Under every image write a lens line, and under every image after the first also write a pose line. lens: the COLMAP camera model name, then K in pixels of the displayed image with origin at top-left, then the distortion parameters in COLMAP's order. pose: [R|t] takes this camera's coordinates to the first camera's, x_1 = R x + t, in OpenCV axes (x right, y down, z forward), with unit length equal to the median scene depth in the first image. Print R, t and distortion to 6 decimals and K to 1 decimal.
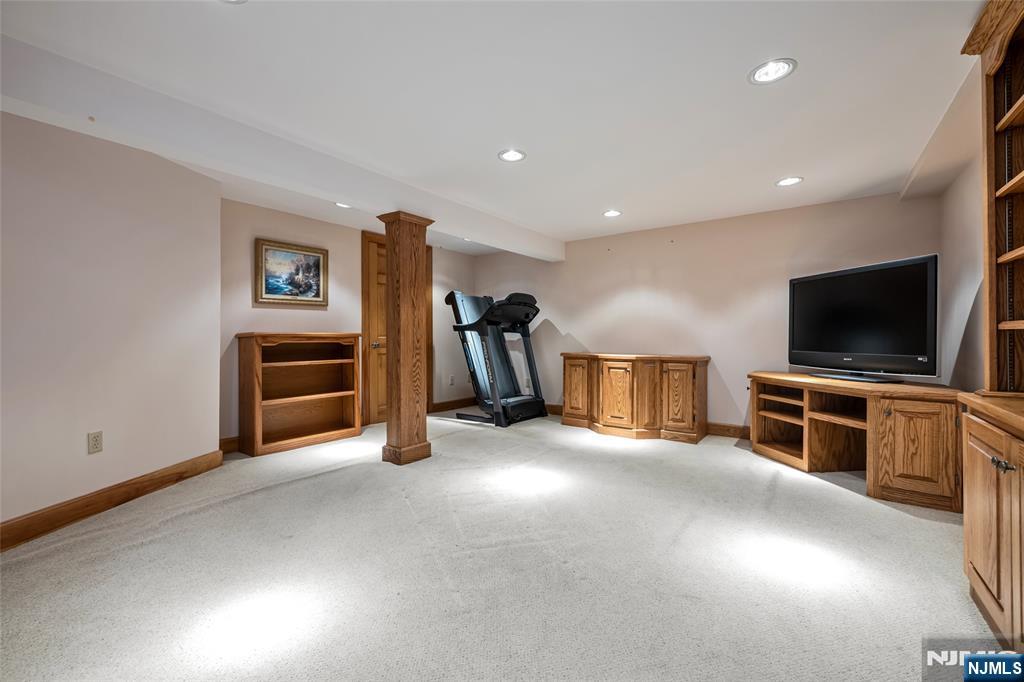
lens RADIAL K [[404.0, 0, 514.2], [0, 404.0, 336.3], [0, 0, 1]] dist [-0.003177, -0.000065]
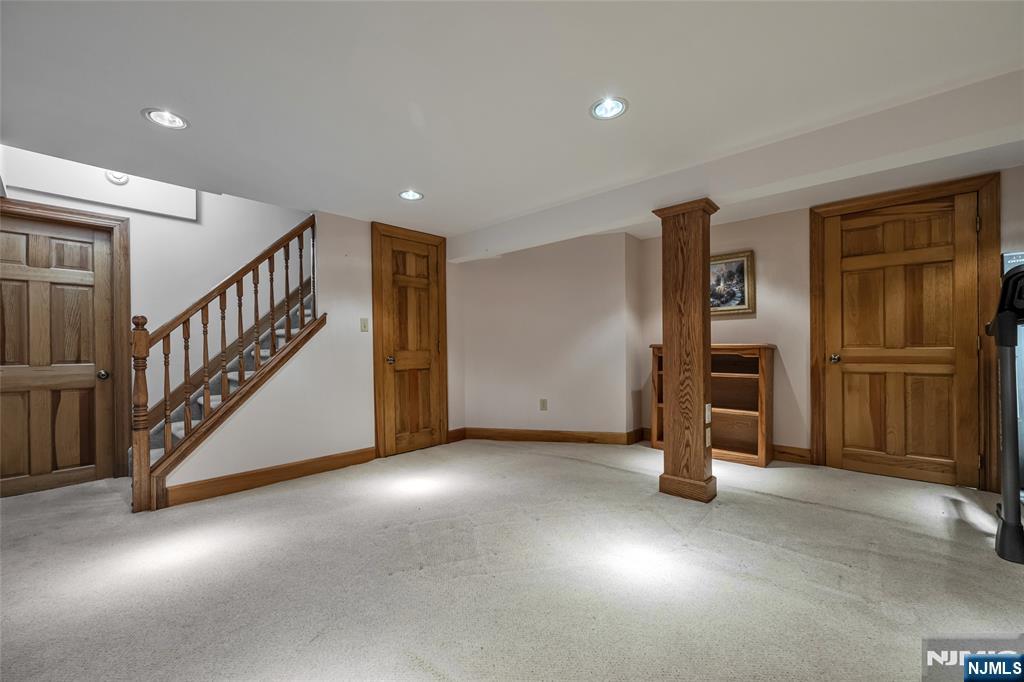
lens RADIAL K [[404.0, 0, 513.6], [0, 404.0, 346.5], [0, 0, 1]] dist [-0.003177, -0.000065]
pose [[-0.075701, 0.000860, -0.997130, 0.487993], [0.007542, 0.999972, 0.000289, -0.005994], [0.997102, -0.007499, -0.075705, 0.565768]]
